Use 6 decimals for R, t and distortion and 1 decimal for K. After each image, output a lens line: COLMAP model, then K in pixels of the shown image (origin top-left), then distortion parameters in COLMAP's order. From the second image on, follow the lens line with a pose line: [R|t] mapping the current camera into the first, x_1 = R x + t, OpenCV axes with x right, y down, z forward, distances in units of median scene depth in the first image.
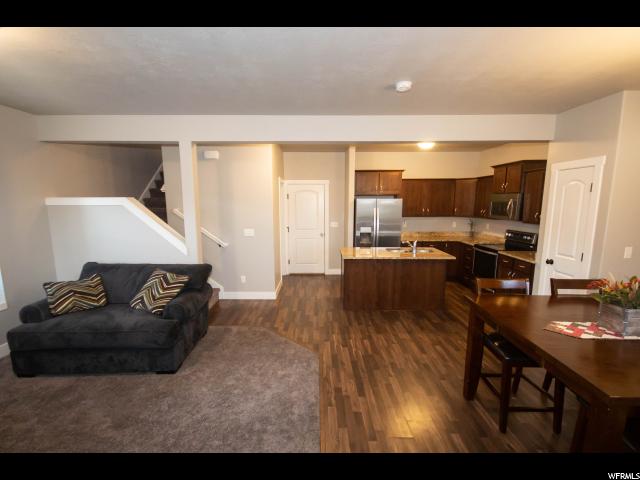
lens RADIAL K [[303.7, 0, 316.0], [0, 303.7, 247.8], [0, 0, 1]] dist [0.001601, -0.008108]
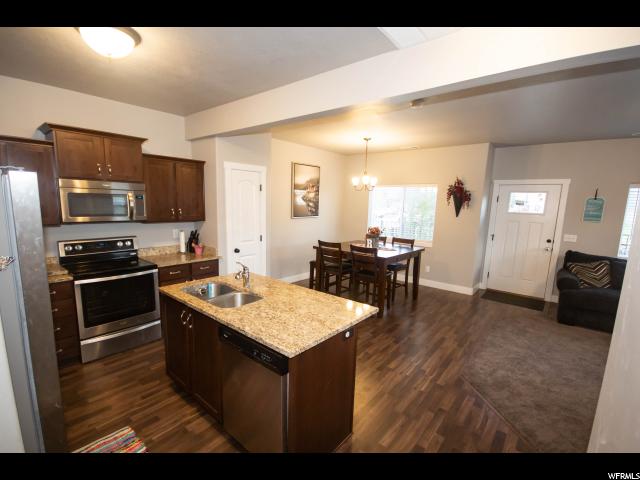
lens RADIAL K [[295.0, 0, 315.8], [0, 295.0, 248.0], [0, 0, 1]] dist [0.000752, -0.006202]
pose [[-0.767297, -0.118271, 0.630291, -0.143801], [0.075386, 0.959397, 0.271798, -0.234620], [-0.636846, 0.256065, -0.727227, 1.570763]]
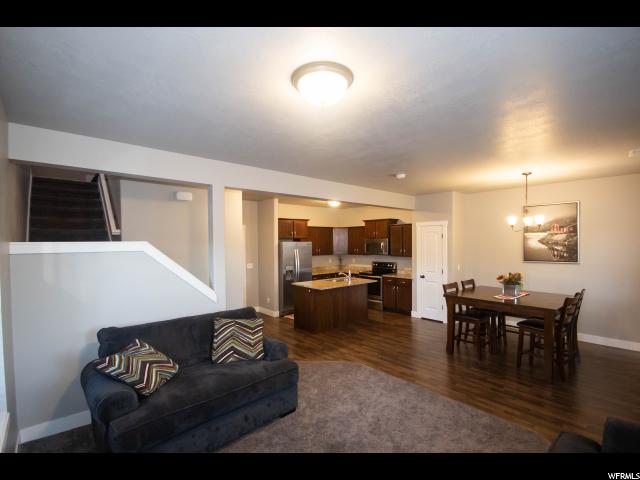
lens RADIAL K [[300.1, 0, 320.0], [0, 300.1, 249.7], [0, 0, 1]] dist [0.000323, -0.000061]
pose [[0.738329, -0.020797, 0.674120, -0.826436], [0.110051, 0.989843, -0.089996, -0.018534], [-0.665401, 0.140634, 0.733119, 0.091658]]
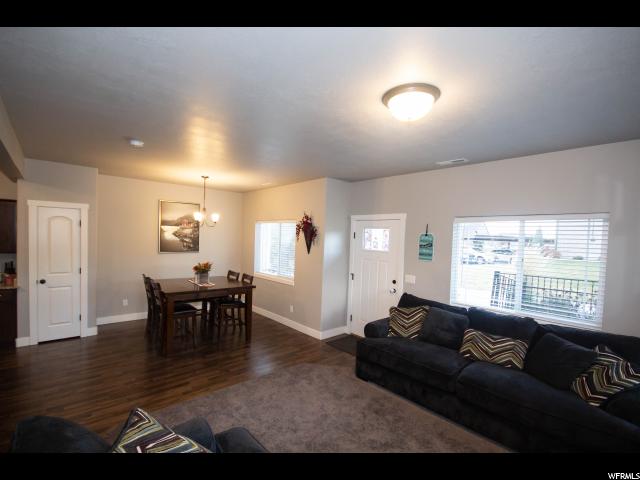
lens RADIAL K [[295.0, 0, 315.8], [0, 295.0, 248.0], [0, 0, 1]] dist [0.000752, -0.006202]
pose [[-0.663719, -0.045133, 0.746619, -0.783922], [0.085724, 0.987011, 0.135870, -0.146696], [-0.743053, 0.154182, -0.651230, 0.910535]]
